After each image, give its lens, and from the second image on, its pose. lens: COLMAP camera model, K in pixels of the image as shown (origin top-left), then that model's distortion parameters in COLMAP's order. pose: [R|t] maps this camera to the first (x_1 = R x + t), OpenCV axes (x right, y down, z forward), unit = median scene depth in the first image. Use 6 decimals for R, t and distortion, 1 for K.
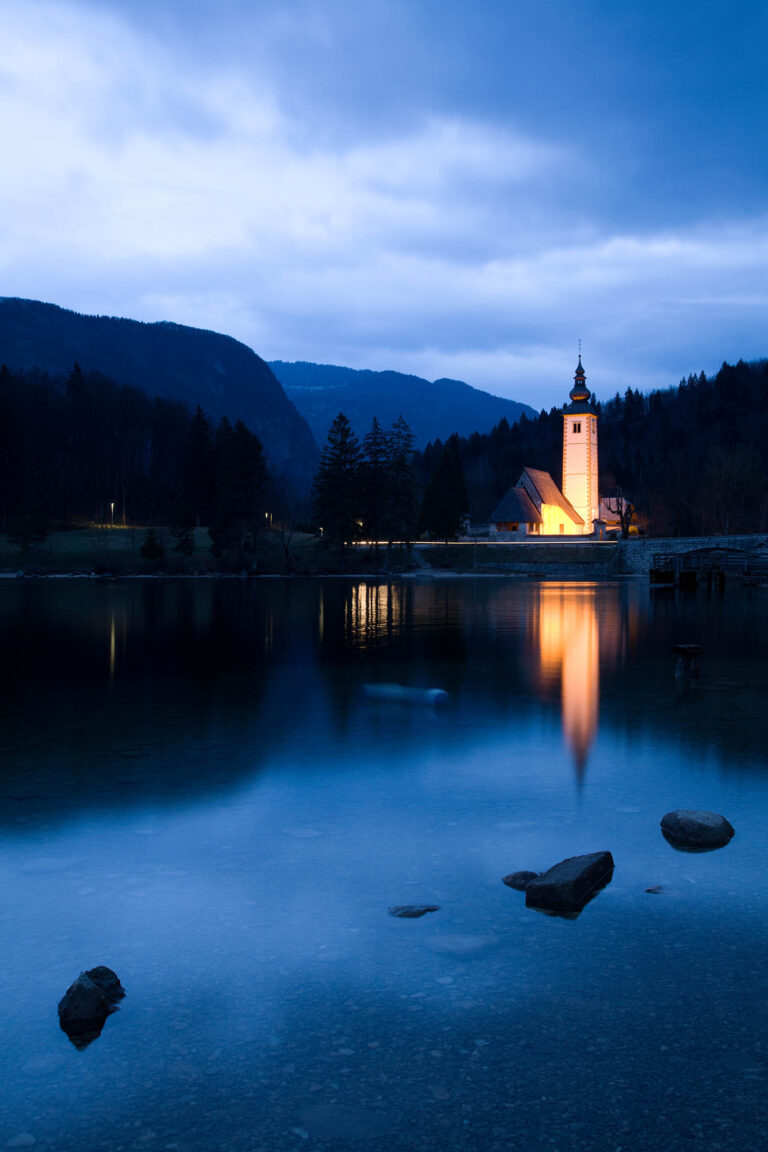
lens RADIAL K [[1285.6, 0, 386.9], [0, 1285.6, 573.1], [0, 0, 1]] dist [0.020796, 0.000000]
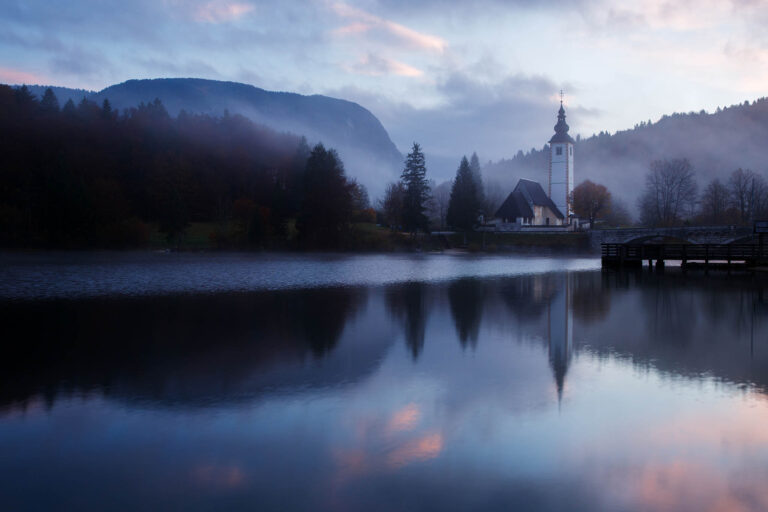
lens RADIAL K [[780.8, 0, 381.1], [0, 780.8, 256.5], [0, 0, 1]] dist [-0.012612, 0.000000]
pose [[0.995910, 0.005583, -0.090181, 0.028477], [-0.004411, 0.999903, 0.013182, -0.005539], [0.090246, -0.012730, 0.995838, 0.110104]]
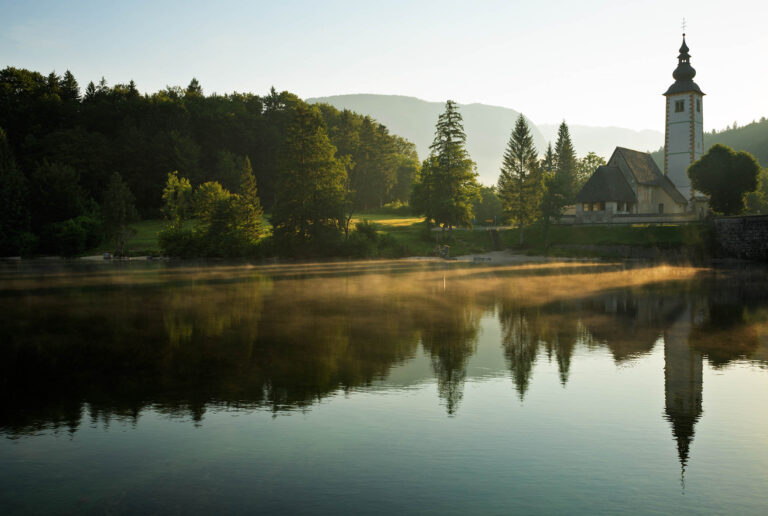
lens RADIAL K [[699.8, 0, 384.4], [0, 699.8, 260.8], [0, 0, 1]] dist [0.004340, 0.000000]
pose [[0.951020, 0.001970, -0.309123, 0.097445], [0.005727, 0.999696, 0.023992, -0.008020], [0.309077, -0.024587, 0.950719, 0.408894]]
